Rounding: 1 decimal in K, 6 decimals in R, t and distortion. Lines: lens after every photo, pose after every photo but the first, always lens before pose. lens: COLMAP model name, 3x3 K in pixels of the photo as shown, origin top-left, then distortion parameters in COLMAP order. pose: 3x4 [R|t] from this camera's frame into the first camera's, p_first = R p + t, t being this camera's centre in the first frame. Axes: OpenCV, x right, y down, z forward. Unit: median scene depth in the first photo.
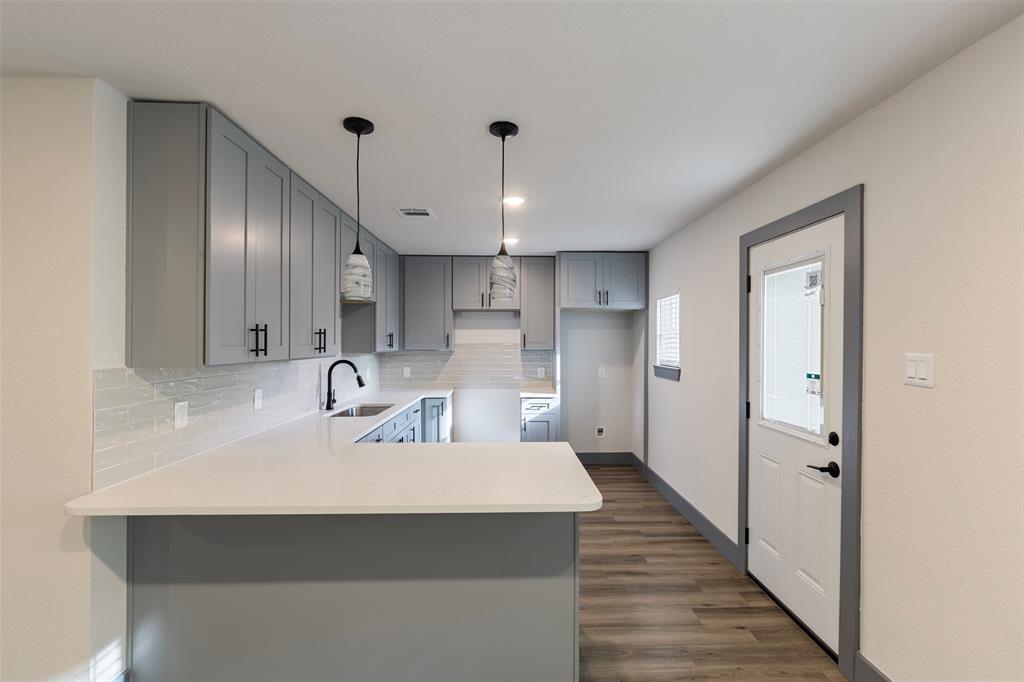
lens RADIAL K [[460.4, 0, 512.0], [0, 460.4, 341.0], [0, 0, 1]] dist [-0.002110, -0.000122]
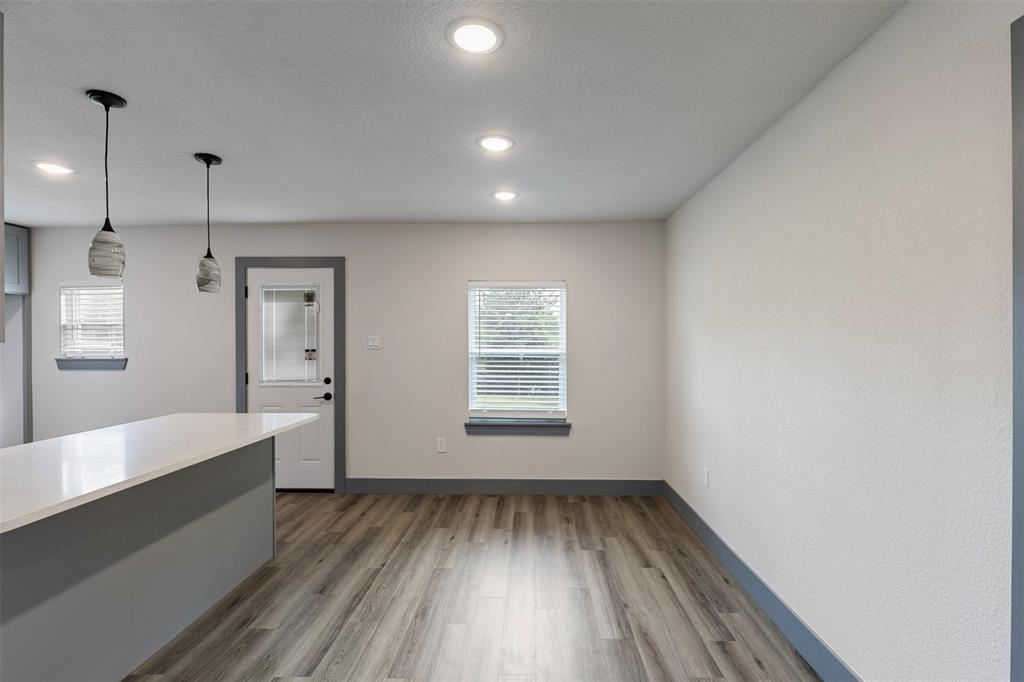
lens RADIAL K [[460.4, 0, 512.0], [0, 460.4, 341.0], [0, 0, 1]] dist [-0.002110, -0.000122]
pose [[0.074230, 0.000820, 0.997241, -1.135299], [0.000766, 0.999999, -0.000879, 0.042181], [-0.997241, 0.000830, 0.074229, 0.065334]]
